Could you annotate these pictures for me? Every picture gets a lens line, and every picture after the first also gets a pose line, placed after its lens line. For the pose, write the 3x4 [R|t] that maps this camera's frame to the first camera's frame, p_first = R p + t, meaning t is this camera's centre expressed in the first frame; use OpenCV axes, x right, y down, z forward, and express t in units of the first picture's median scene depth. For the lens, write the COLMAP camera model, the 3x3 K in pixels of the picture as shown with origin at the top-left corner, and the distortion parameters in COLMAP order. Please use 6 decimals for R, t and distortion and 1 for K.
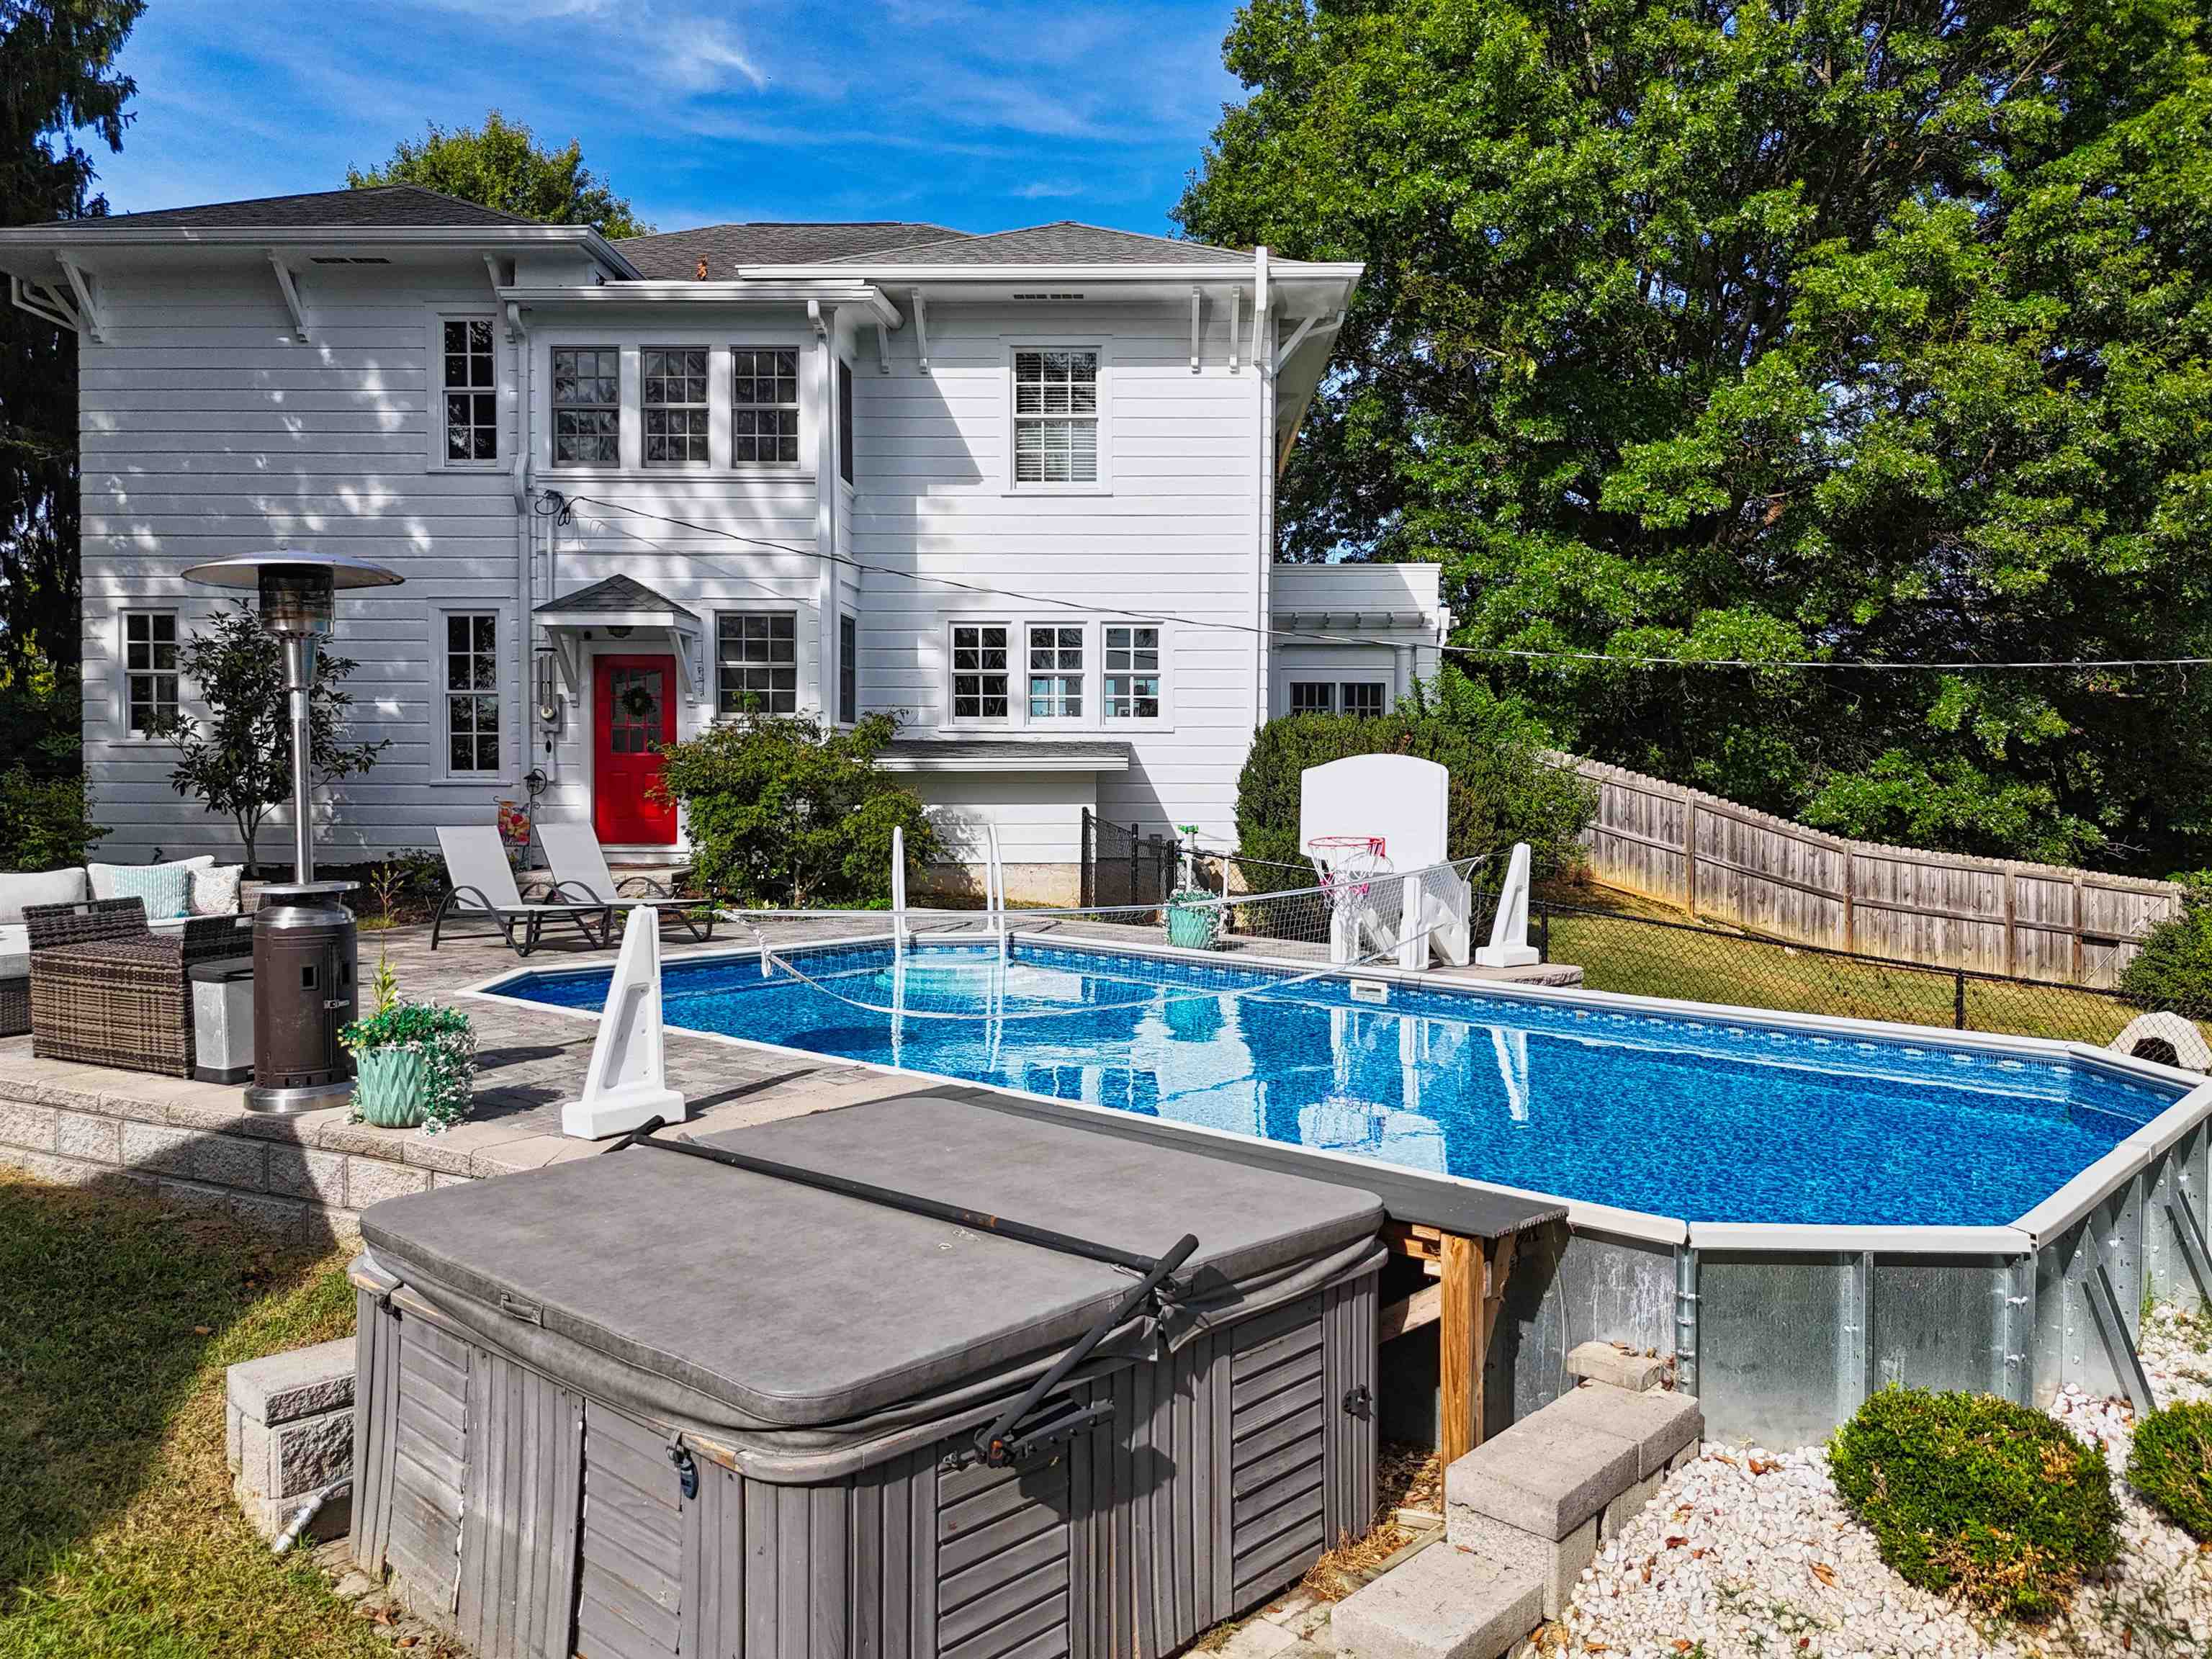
lens RADIAL K [[1654.0, 0, 1101.2], [0, 1654.0, 827.8], [0, 0, 1]] dist [0.049124, -0.043761]
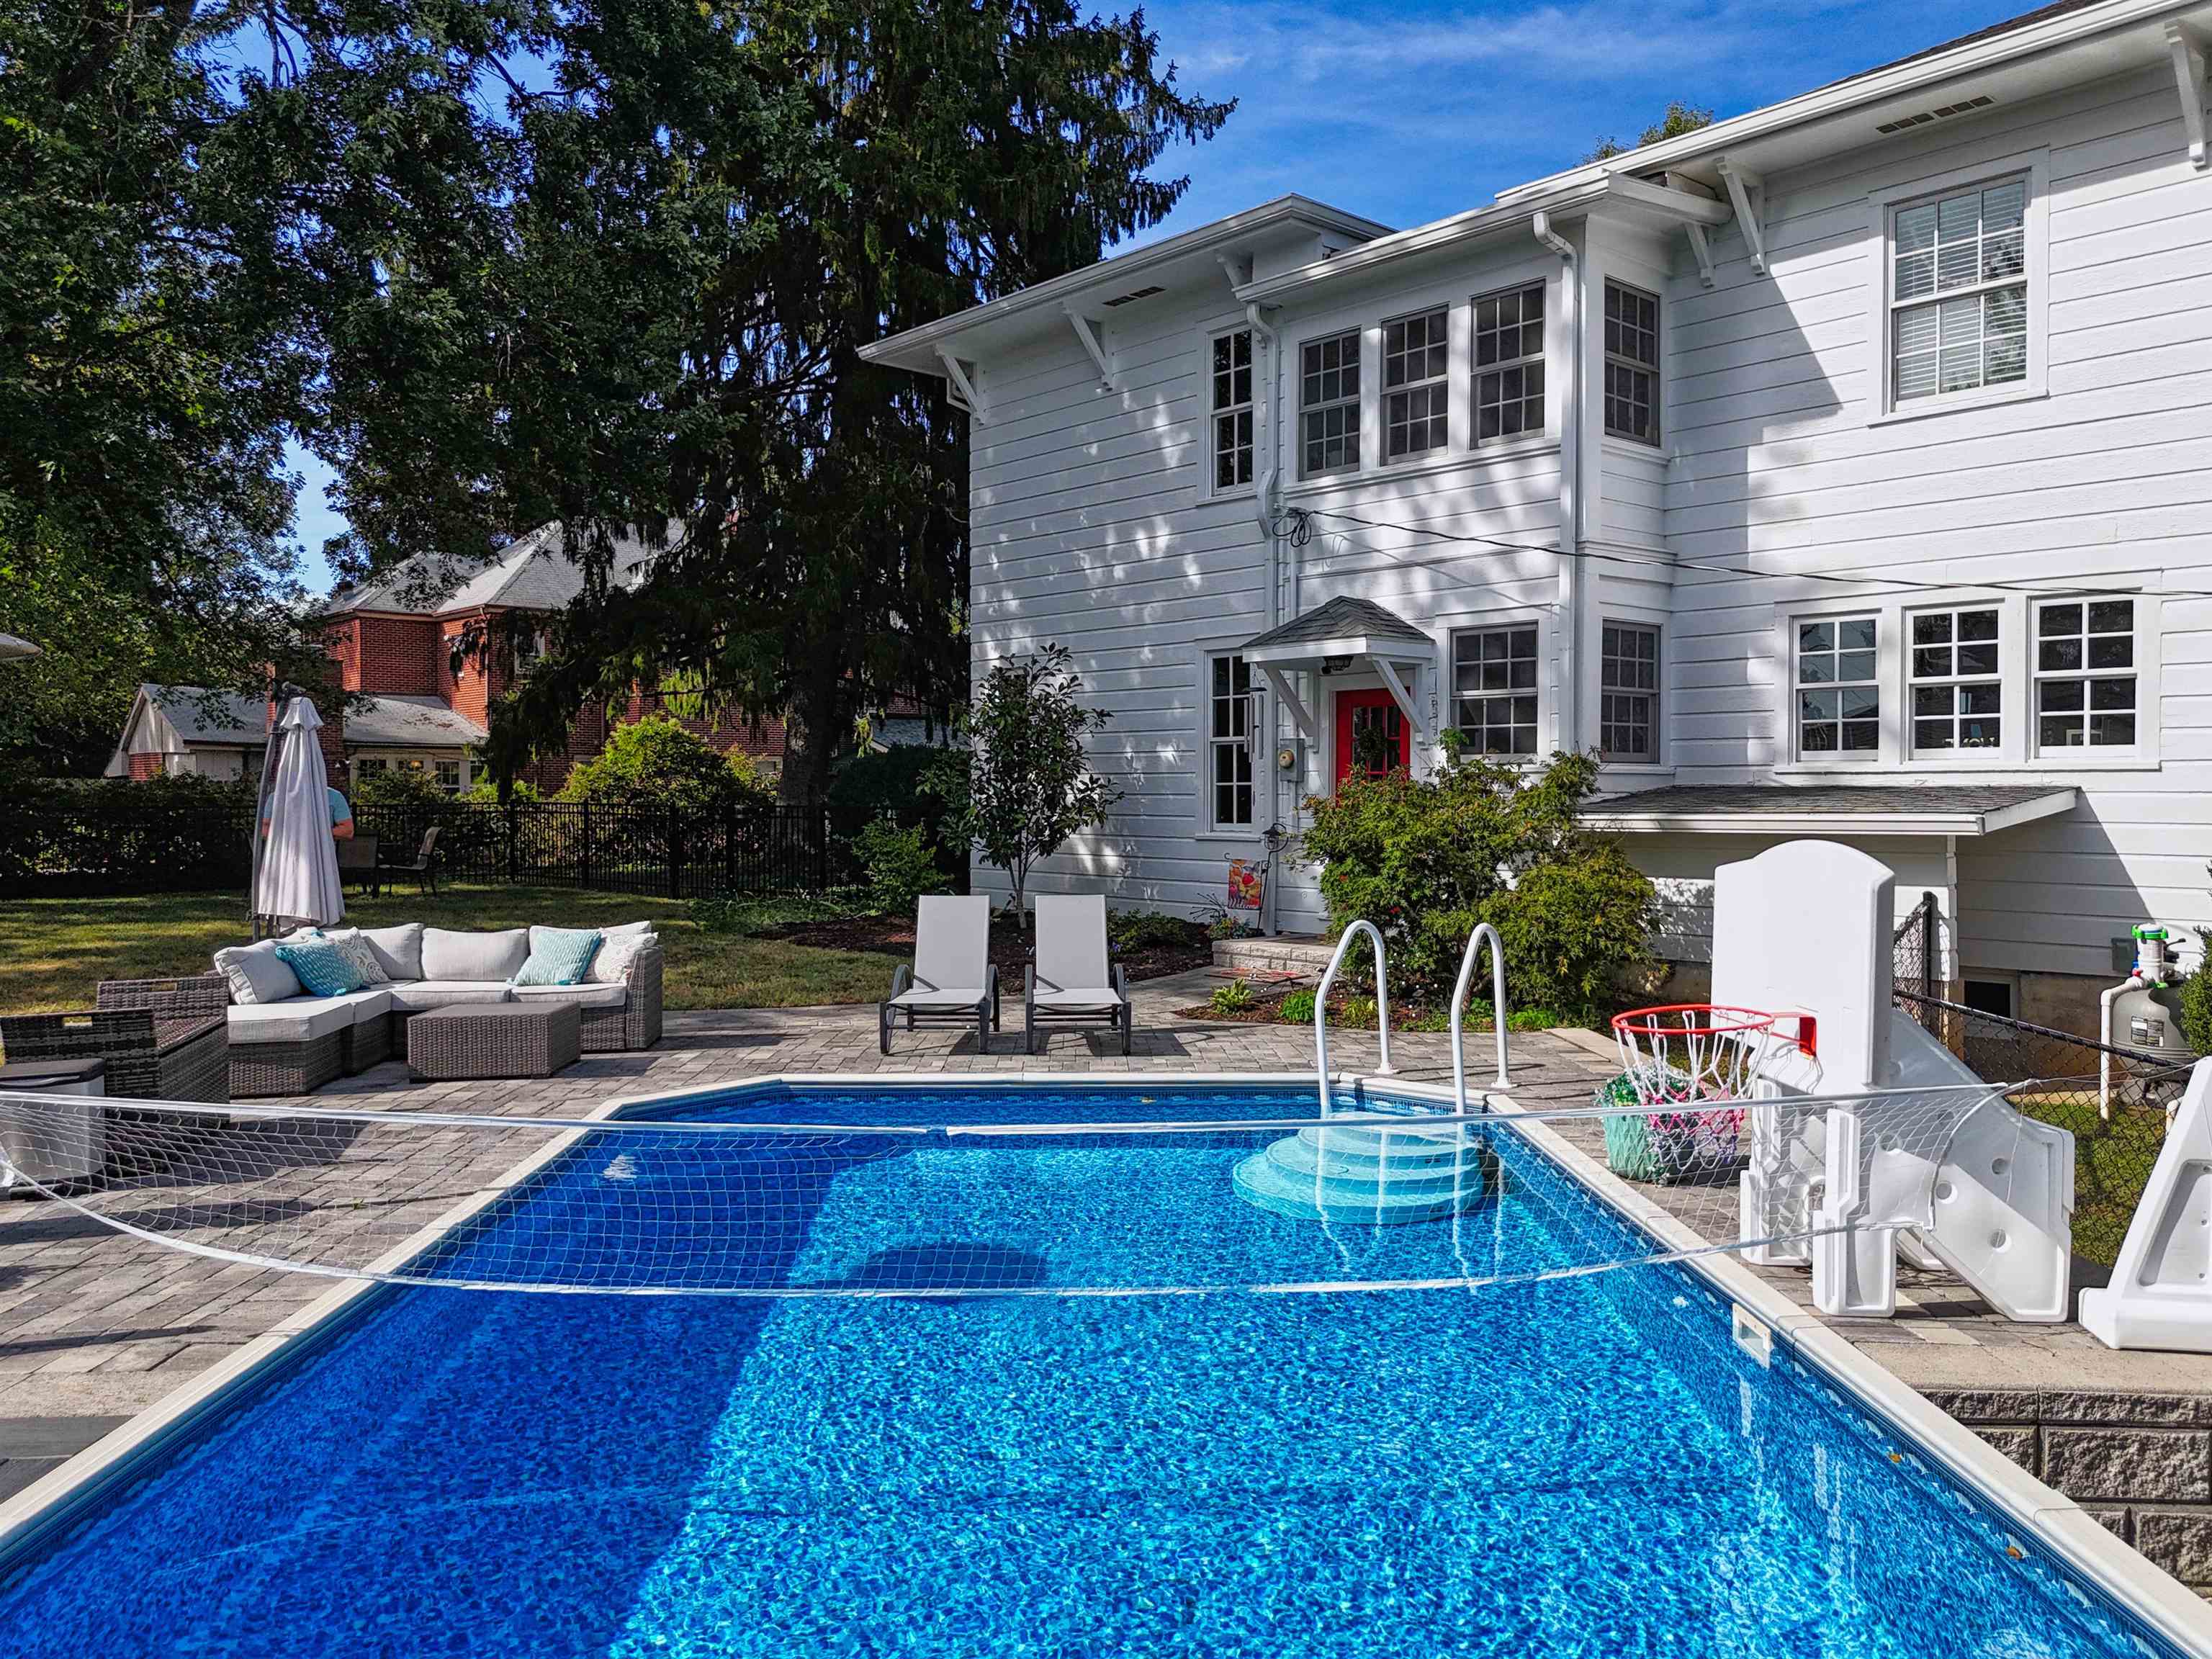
lens RADIAL K [[1654.0, 0, 1101.2], [0, 1654.0, 827.8], [0, 0, 1]] dist [0.049124, -0.043761]
pose [[0.694076, 0.013152, -0.719781, 0.229789], [-0.023929, 0.999702, -0.004808, -0.026067], [0.719504, 0.020561, 0.694184, 0.317108]]
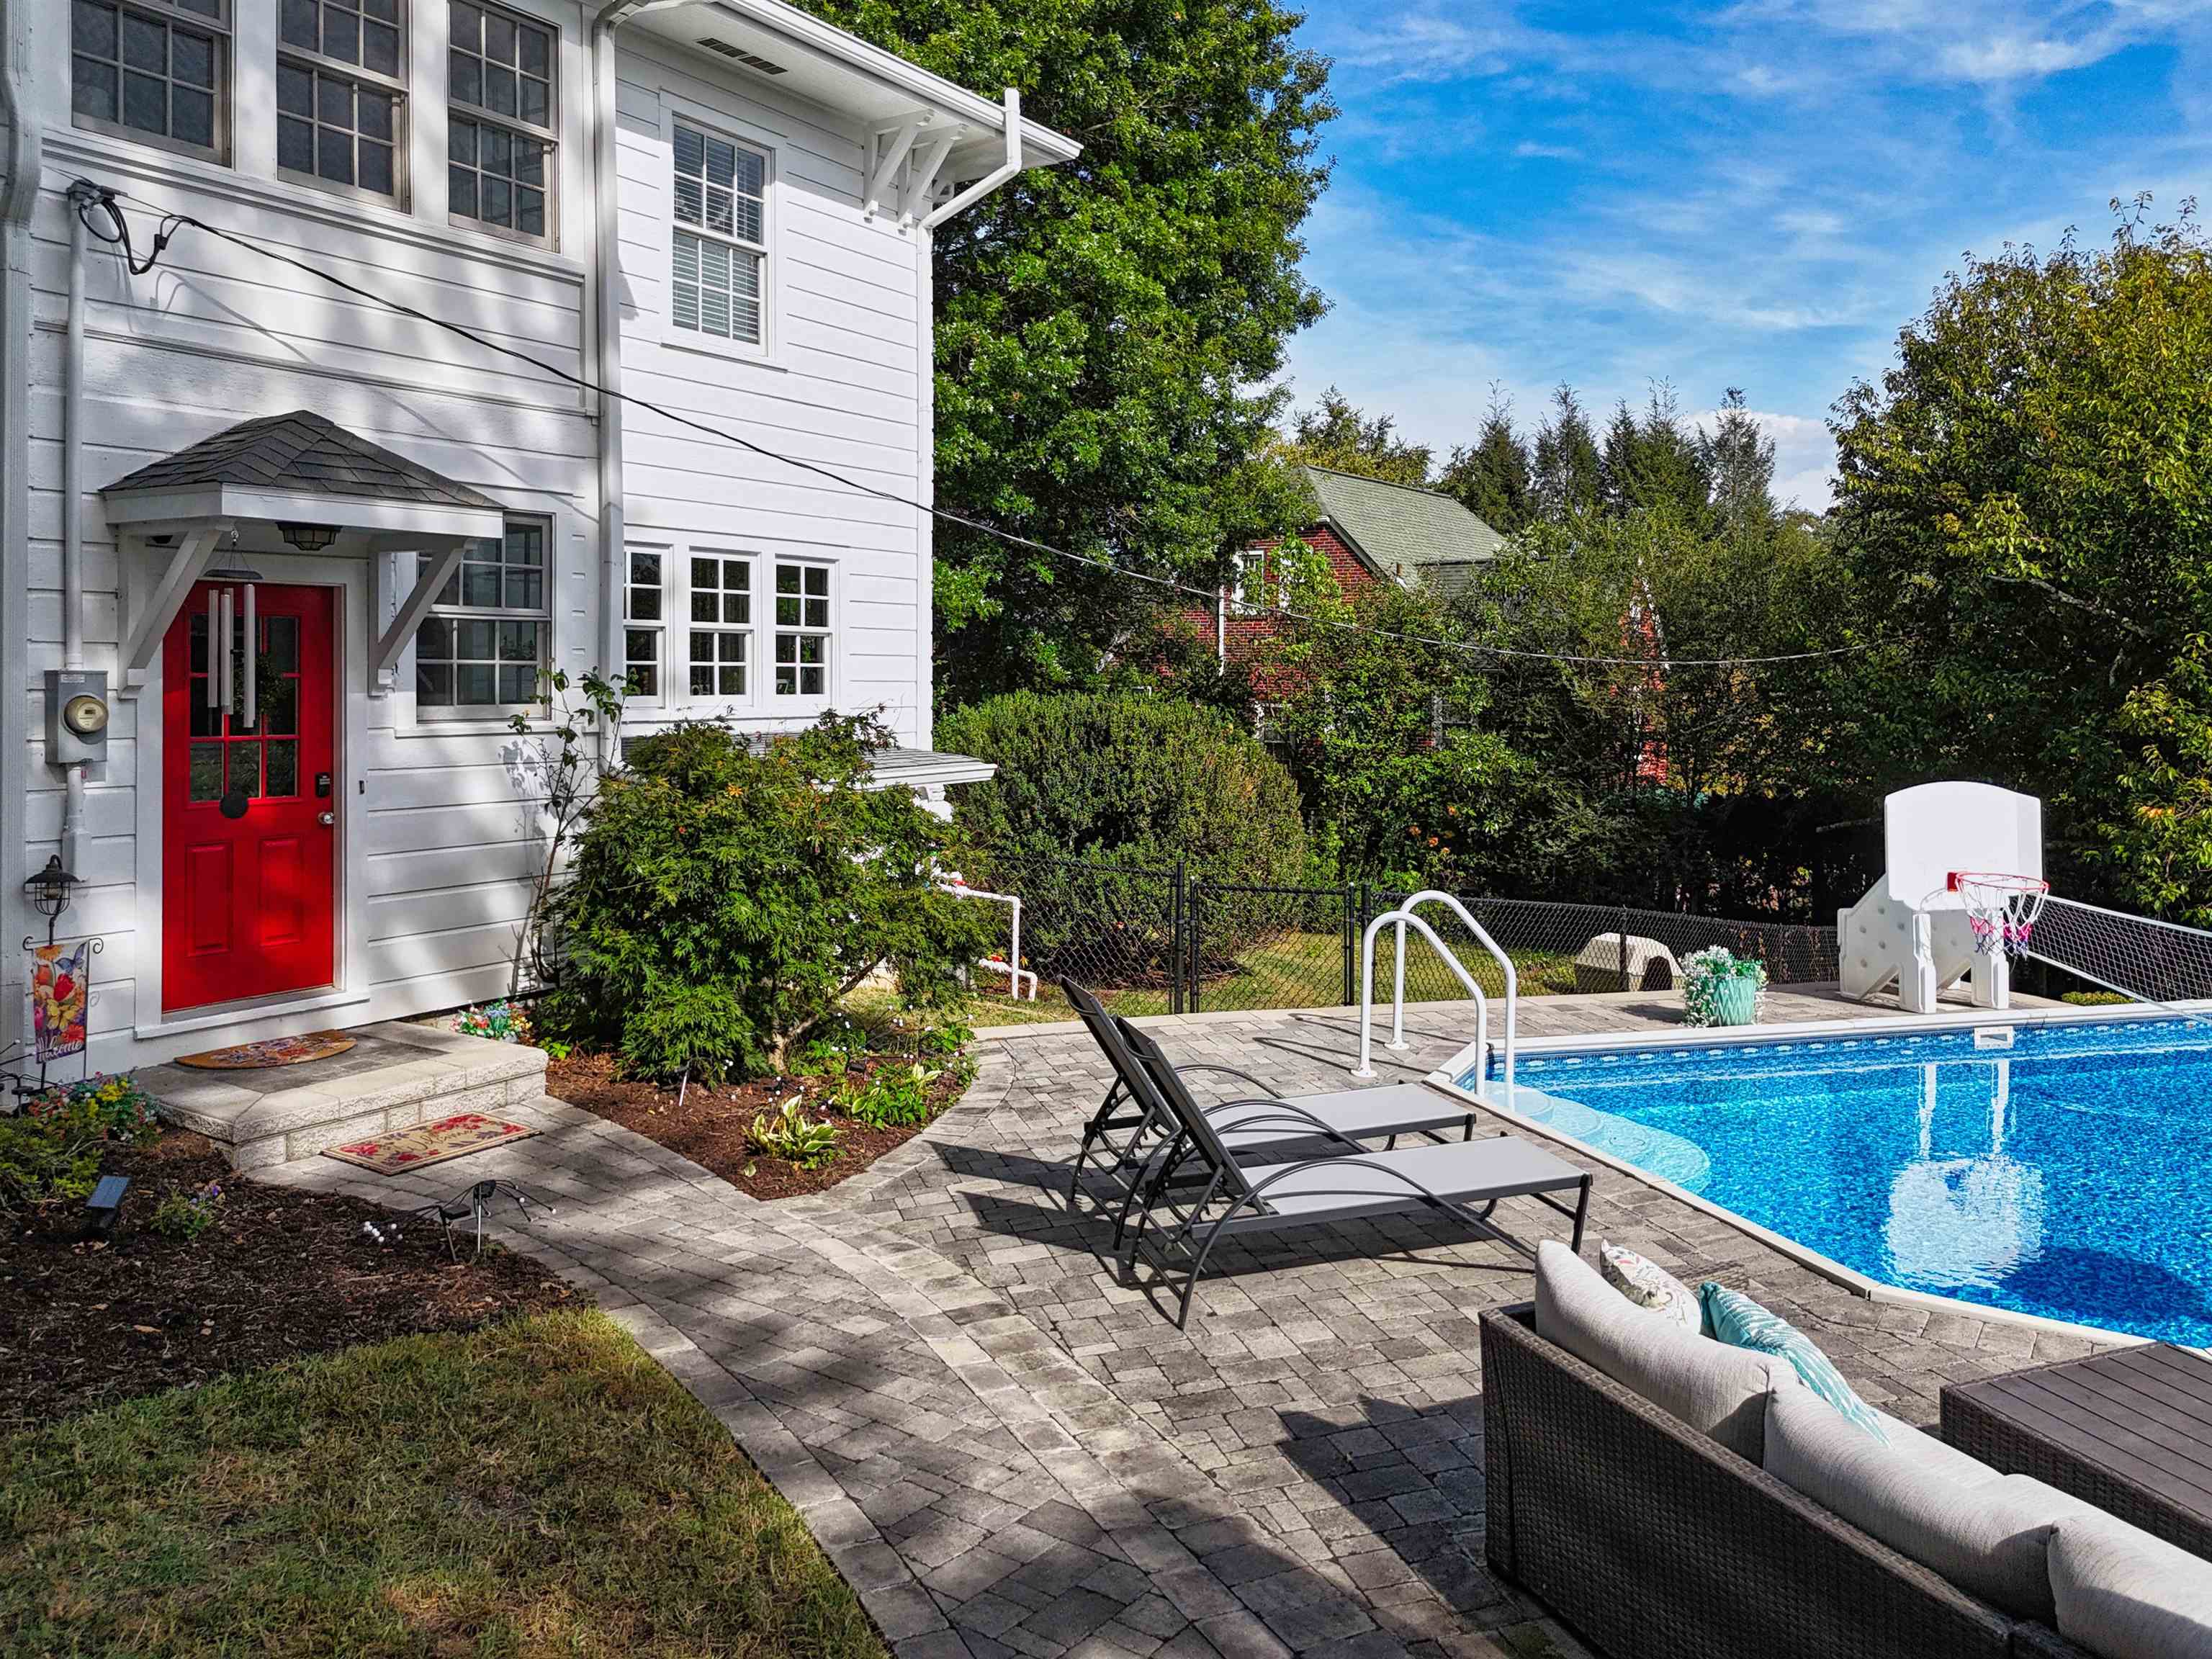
lens RADIAL K [[1744.3, 0, 1105.3], [0, 1744.3, 692.3], [0, 0, 1]] dist [0.032743, 0.001672]
pose [[0.511964, -0.012534, 0.858916, -0.574645], [0.030360, 0.999533, -0.003510, -0.065836], [-0.858470, 0.027873, 0.512105, 0.553886]]
